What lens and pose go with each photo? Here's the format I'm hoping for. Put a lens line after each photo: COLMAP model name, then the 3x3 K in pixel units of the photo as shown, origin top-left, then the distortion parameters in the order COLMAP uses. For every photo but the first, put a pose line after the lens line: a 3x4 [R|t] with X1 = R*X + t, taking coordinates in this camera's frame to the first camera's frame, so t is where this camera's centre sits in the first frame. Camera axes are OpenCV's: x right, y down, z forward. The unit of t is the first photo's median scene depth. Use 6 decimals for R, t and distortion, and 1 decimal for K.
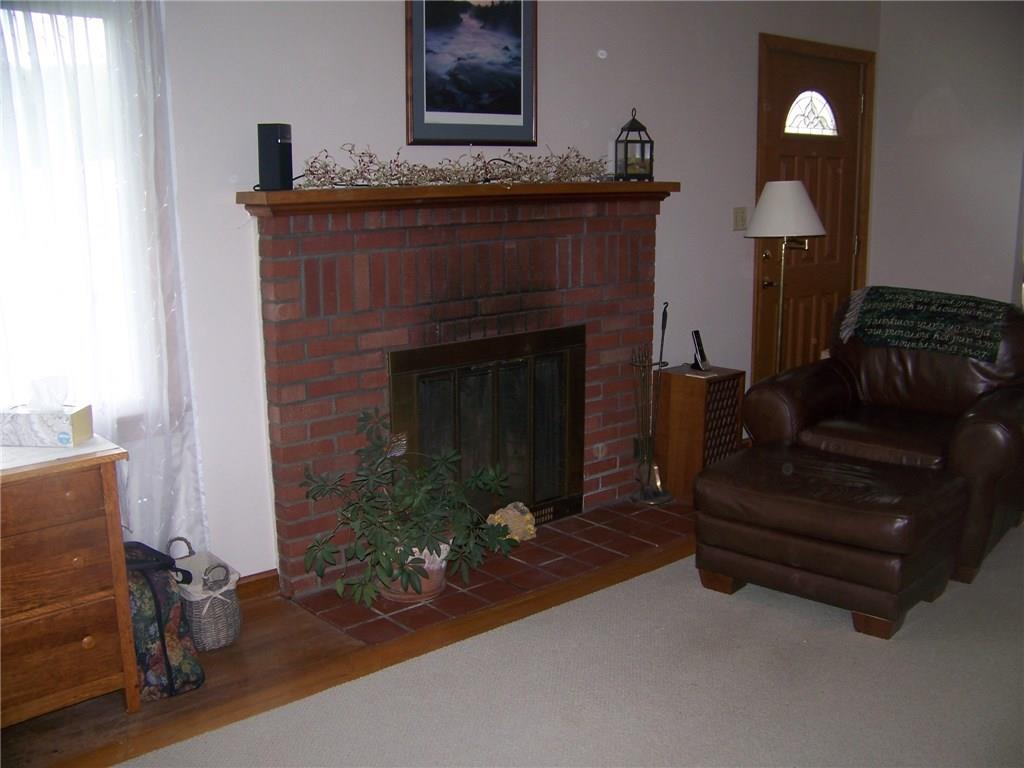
lens RADIAL K [[1068.9, 0, 537.6], [0, 1068.9, 413.1], [0, 0, 1]] dist [-0.261510, 0.331657]
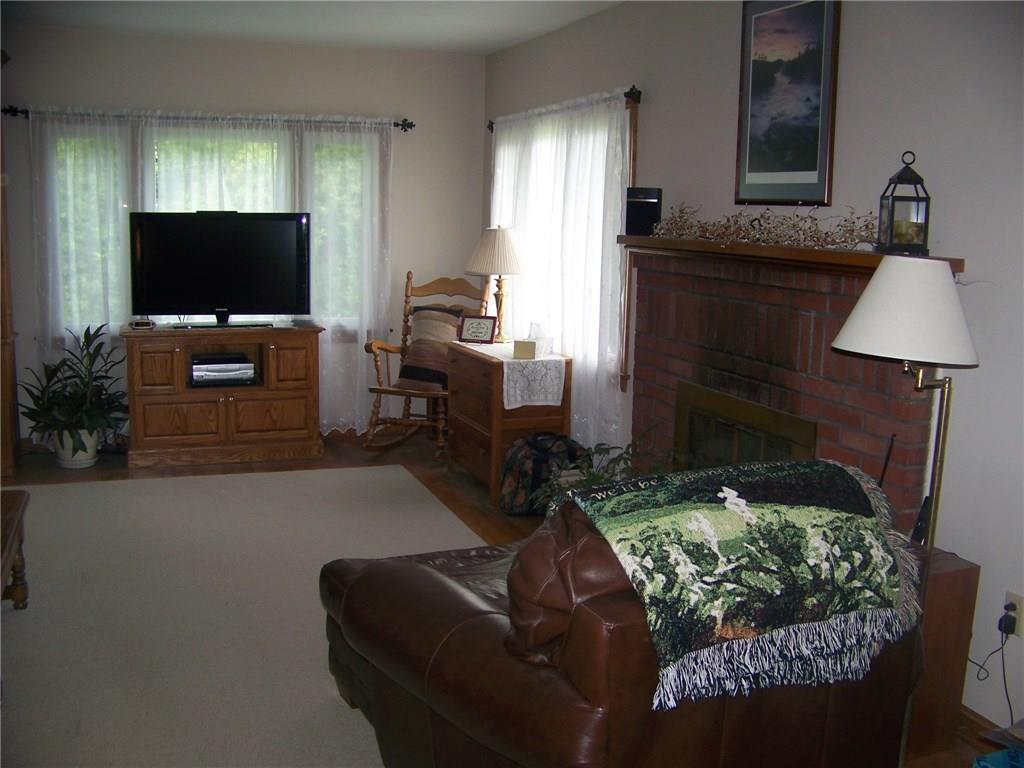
lens RADIAL K [[1068.9, 0, 537.6], [0, 1068.9, 413.1], [0, 0, 1]] dist [-0.261510, 0.331657]
pose [[-0.359955, 0.165253, -0.918218, 0.961193], [-0.234947, 0.936414, 0.260631, -0.280121], [0.902902, 0.309548, -0.298241, 1.170993]]
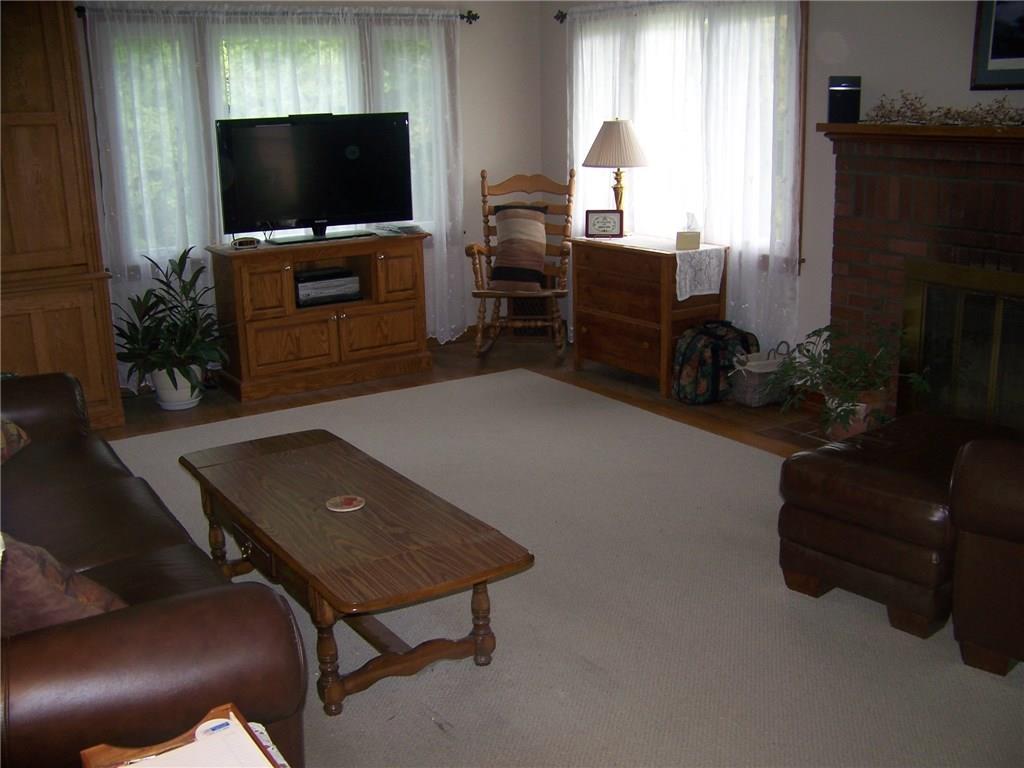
lens RADIAL K [[1068.9, 0, 537.6], [0, 1068.9, 413.1], [0, 0, 1]] dist [-0.261510, 0.331657]
pose [[-0.139832, 0.280355, -0.949657, 1.082779], [-0.206519, 0.929730, 0.304881, -0.162623], [0.968399, 0.238754, -0.072107, 0.680447]]
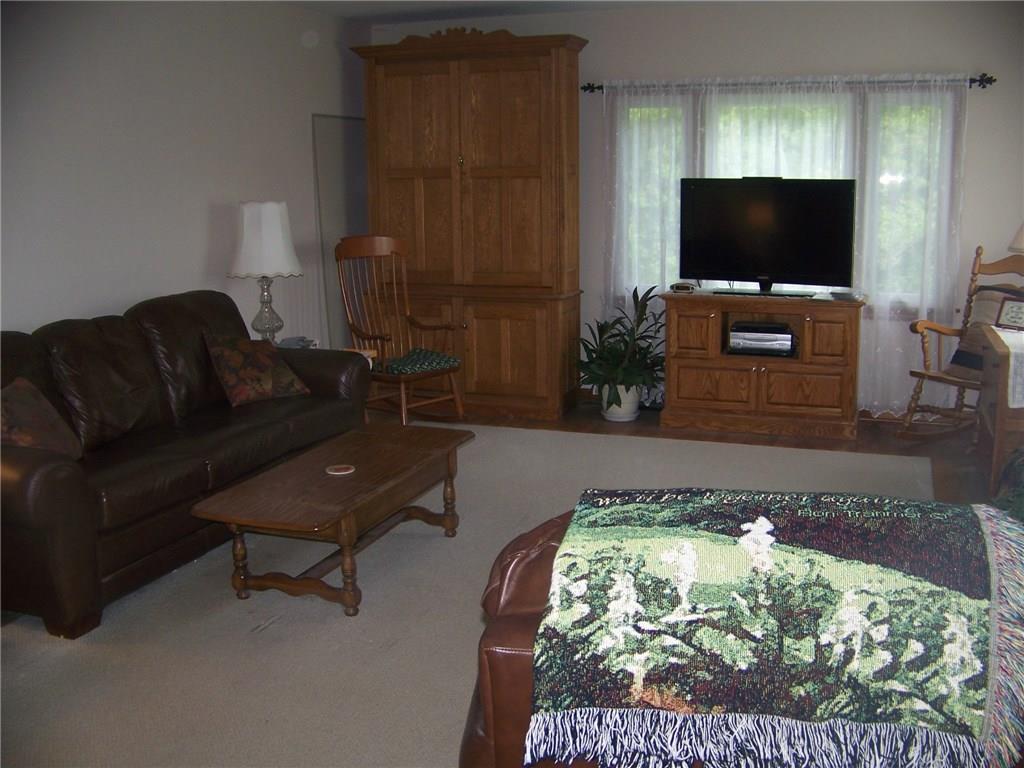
lens RADIAL K [[1068.9, 0, 537.6], [0, 1068.9, 413.1], [0, 0, 1]] dist [-0.261510, 0.331657]
pose [[-0.875316, 0.115199, -0.469628, 0.707018], [-0.097750, 0.909001, 0.405170, -0.320785], [0.473567, 0.400558, -0.784403, 1.368922]]
